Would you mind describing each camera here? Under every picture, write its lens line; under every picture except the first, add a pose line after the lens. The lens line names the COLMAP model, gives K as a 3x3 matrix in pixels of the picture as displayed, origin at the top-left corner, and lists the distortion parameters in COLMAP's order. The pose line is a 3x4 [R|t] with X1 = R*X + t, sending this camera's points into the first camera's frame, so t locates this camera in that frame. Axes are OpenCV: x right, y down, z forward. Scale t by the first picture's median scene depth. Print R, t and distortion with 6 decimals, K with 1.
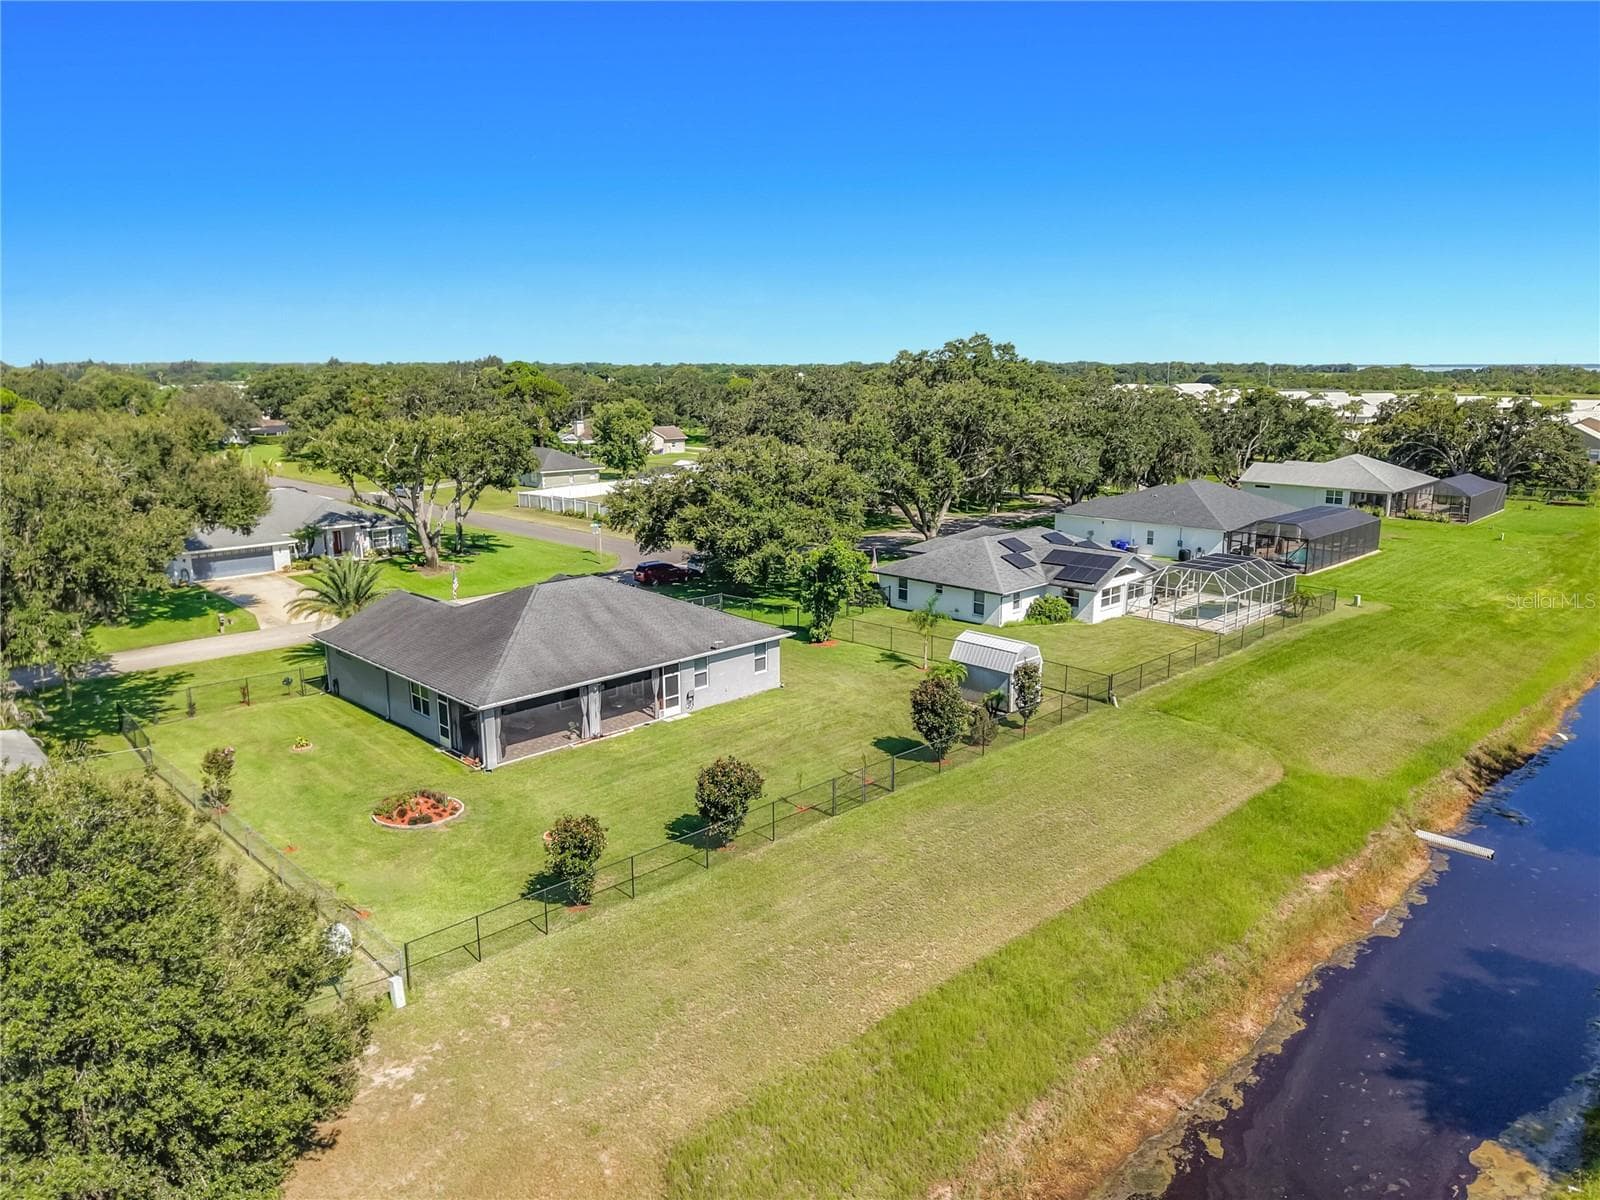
lens RADIAL K [[1098.6, 0, 800.0], [0, 1098.6, 600.0], [0, 0, 1]] dist [0.019547, -0.059418]
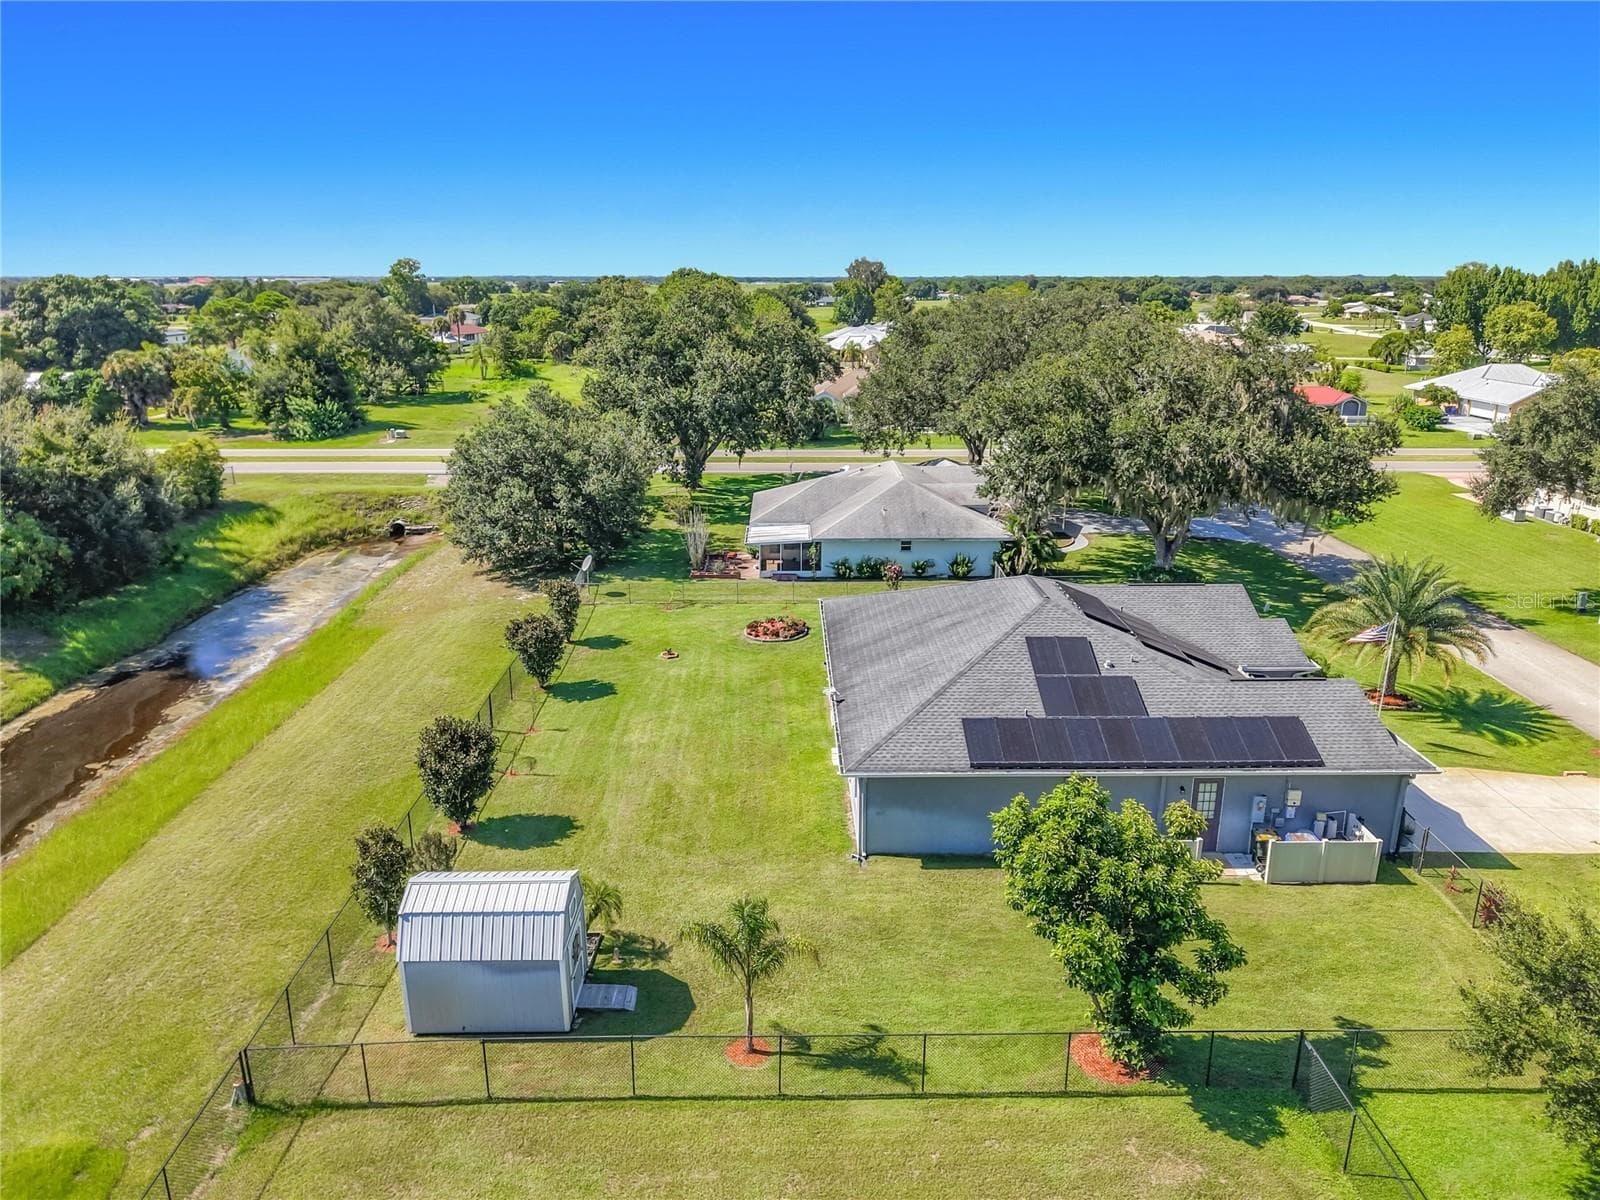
lens RADIAL K [[1104.1, 0, 800.0], [0, 1104.1, 600.0], [0, 0, 1]] dist [-0.008286, -0.000980]
pose [[-0.695546, 0.203272, -0.689127, 0.426096], [-0.149714, 0.897085, 0.415722, -0.314675], [0.702710, 0.392325, -0.593531, 1.462397]]
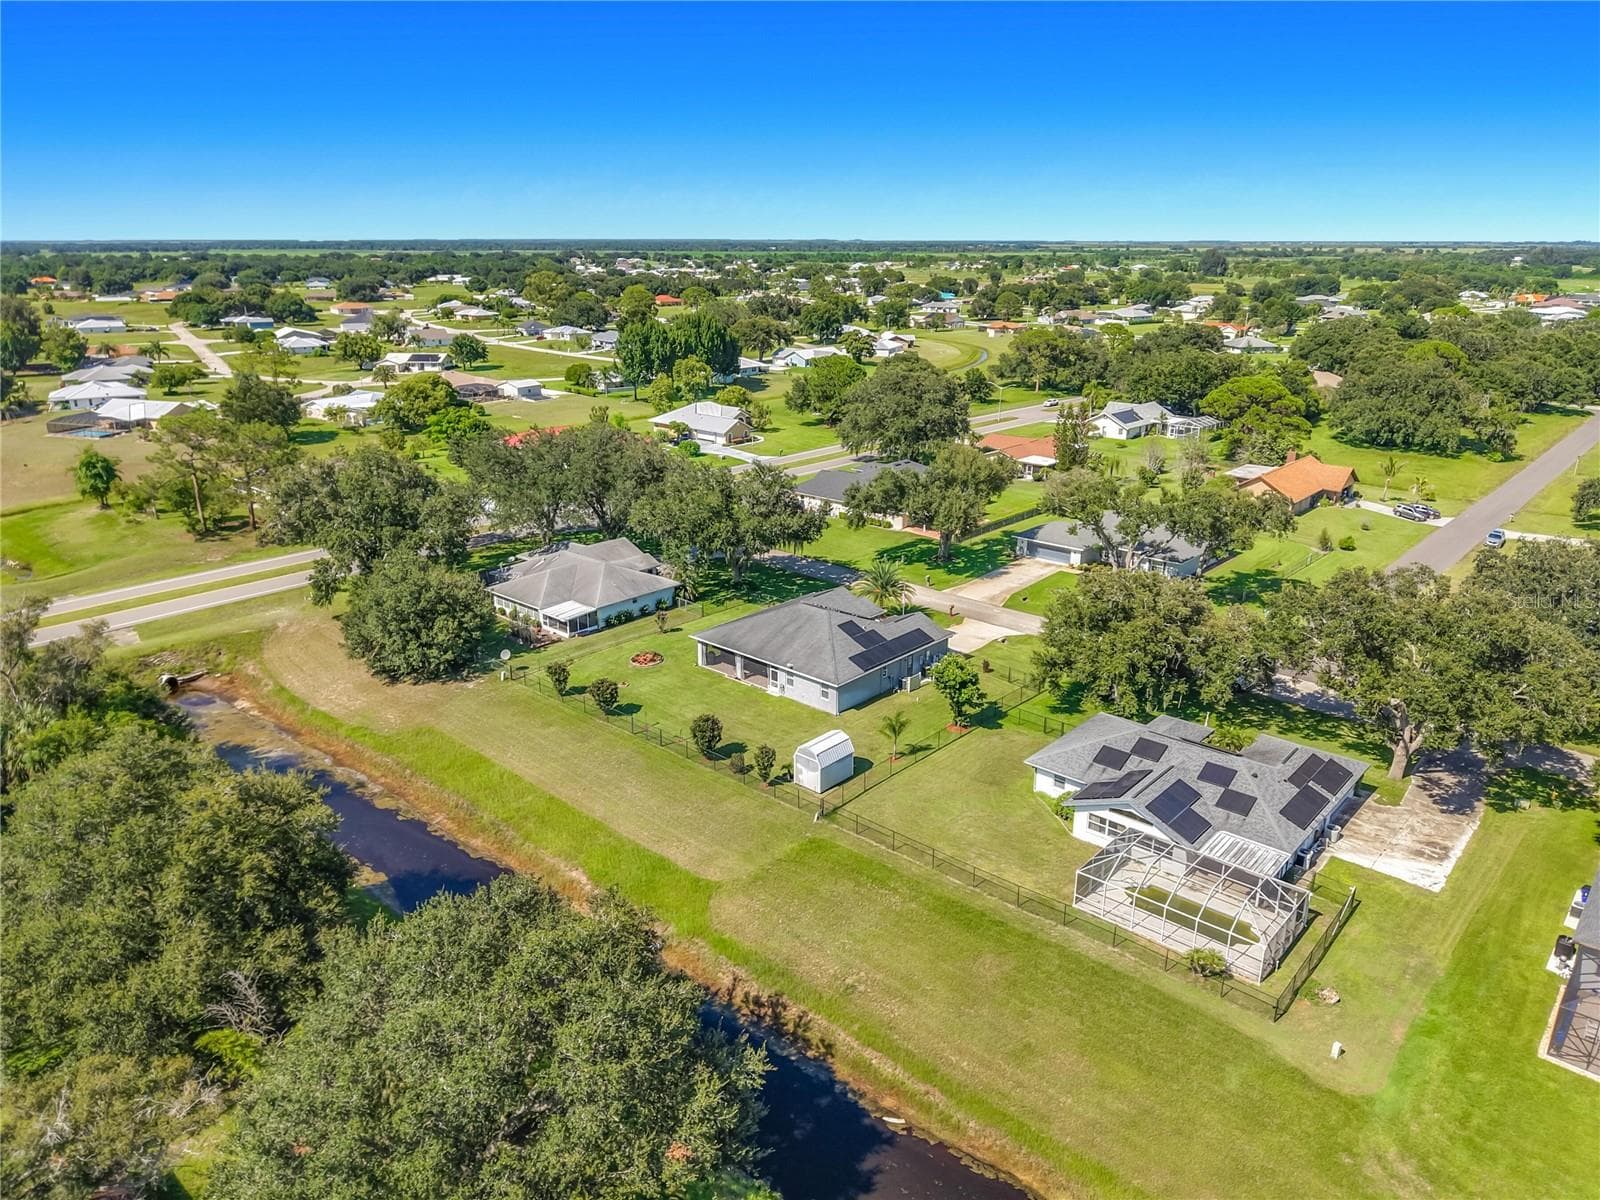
lens RADIAL K [[1090.2, 0, 808.5], [0, 1090.2, 599.0], [0, 0, 1]] dist [0.052839, -0.090754]
pose [[0.060605, 0.313495, -0.947654, 1.640767], [-0.211352, 0.931903, 0.294768, -0.616454], [0.975529, 0.182424, 0.122736, 0.852608]]
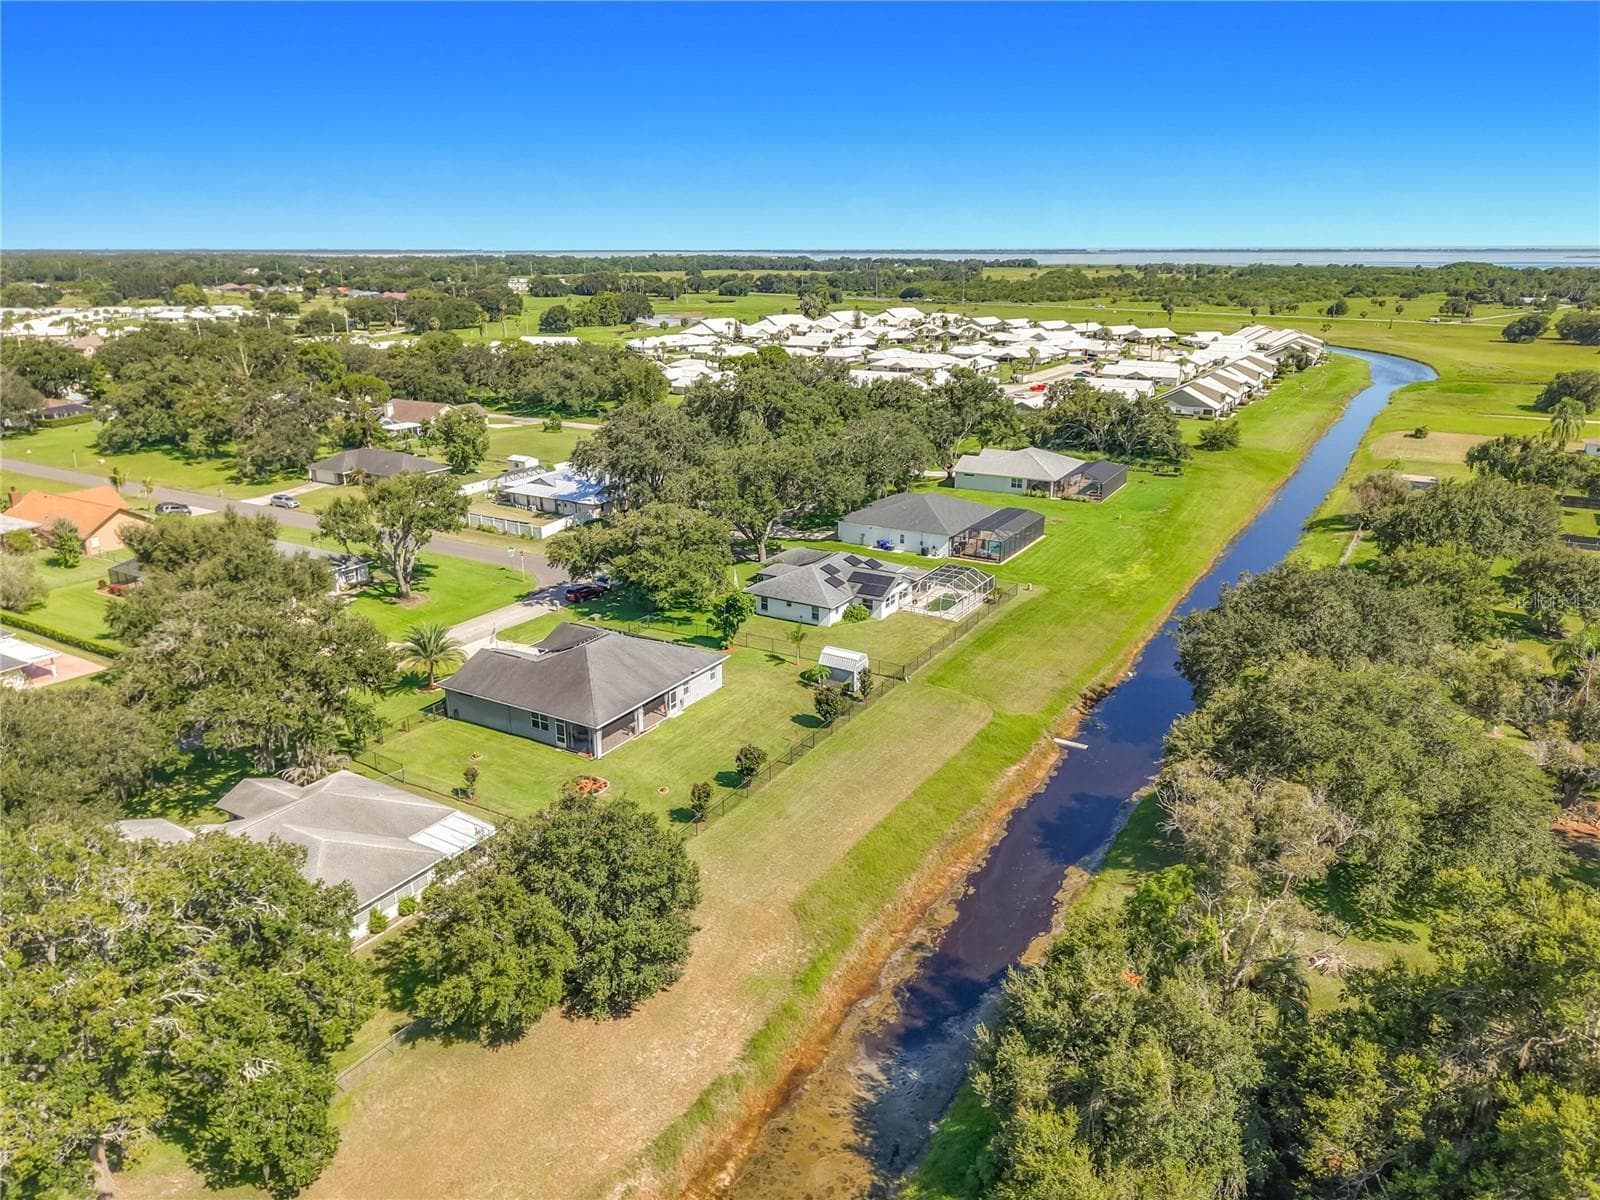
lens RADIAL K [[1079.1, 0, 803.3], [0, 1079.1, 593.1], [0, 0, 1]] dist [0.096123, -0.106819]
pose [[0.967164, -0.073818, 0.243198, -0.343280], [0.050769, 0.993719, 0.099723, -0.265756], [-0.249032, -0.084101, 0.964837, -0.764947]]
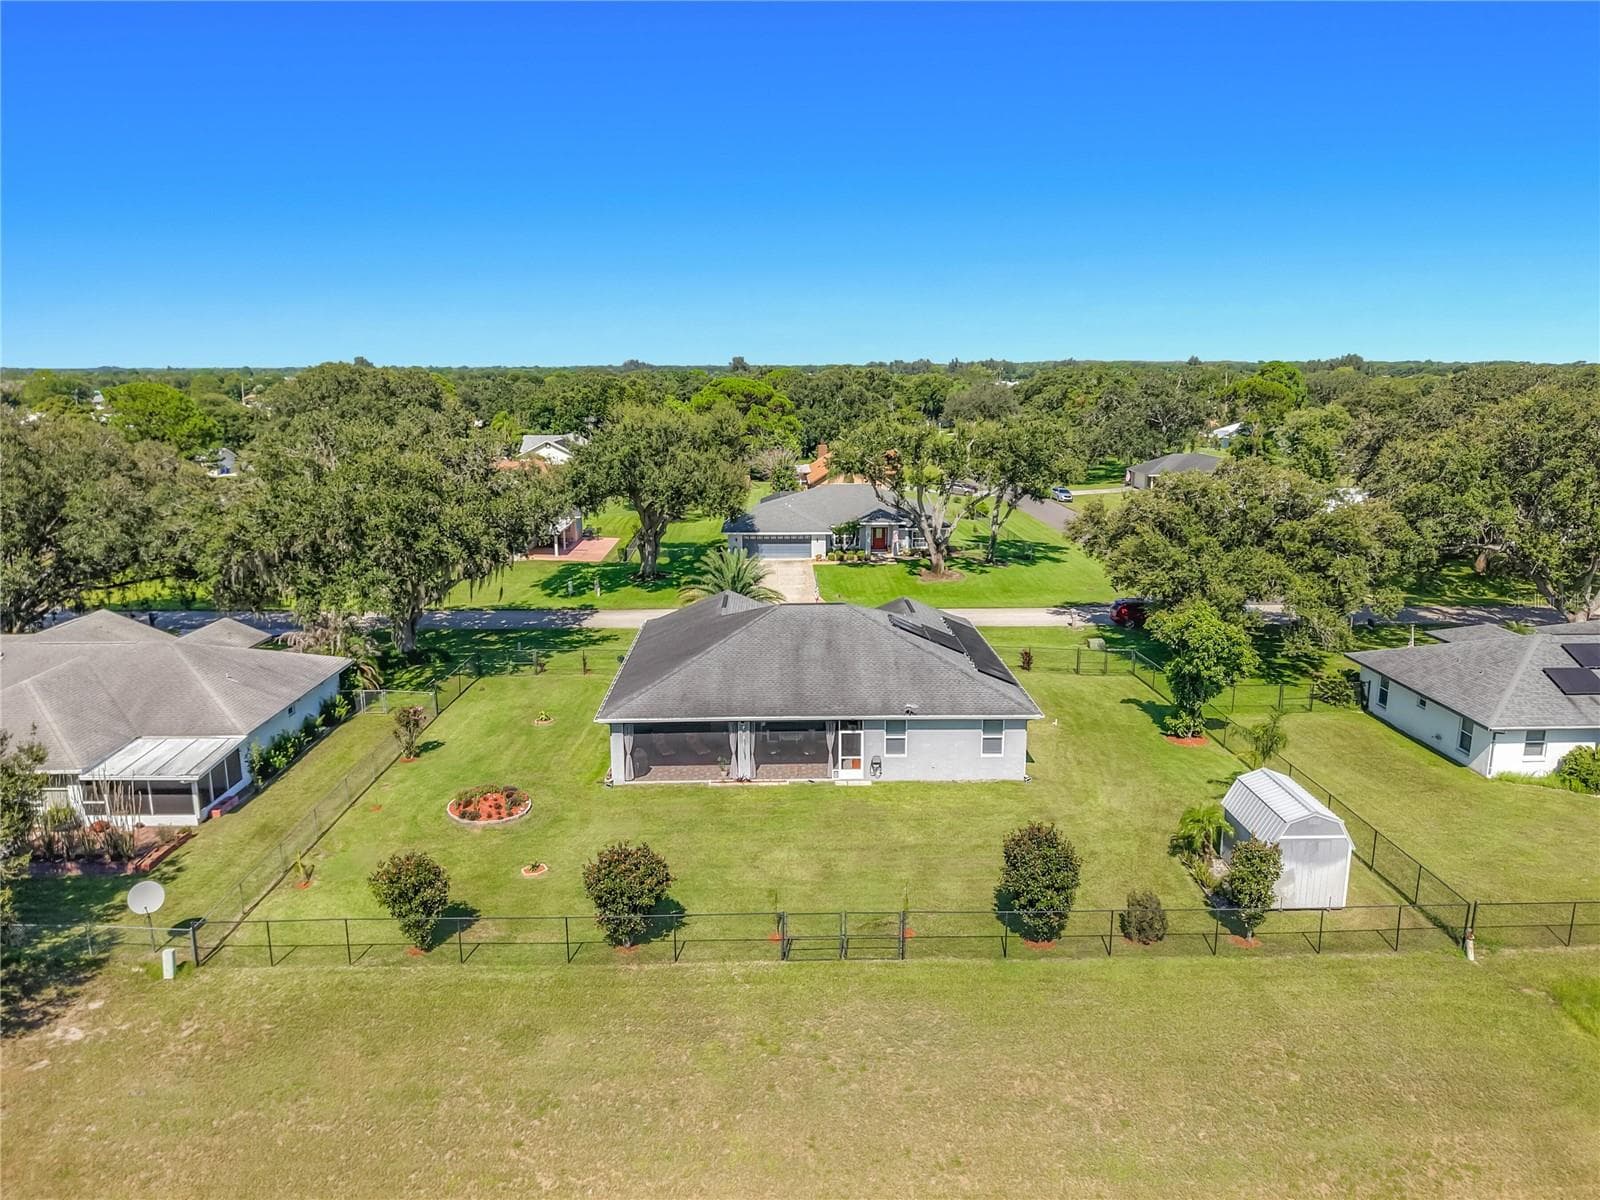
lens RADIAL K [[1090.9, 0, 799.7], [0, 1090.9, 618.9], [0, 0, 1]] dist [0.029864, -0.064294]
pose [[0.726619, 0.154439, -0.669457, 0.426110], [-0.142084, 0.987122, 0.073505, -0.079280], [0.672188, 0.041709, 0.739205, 0.361322]]
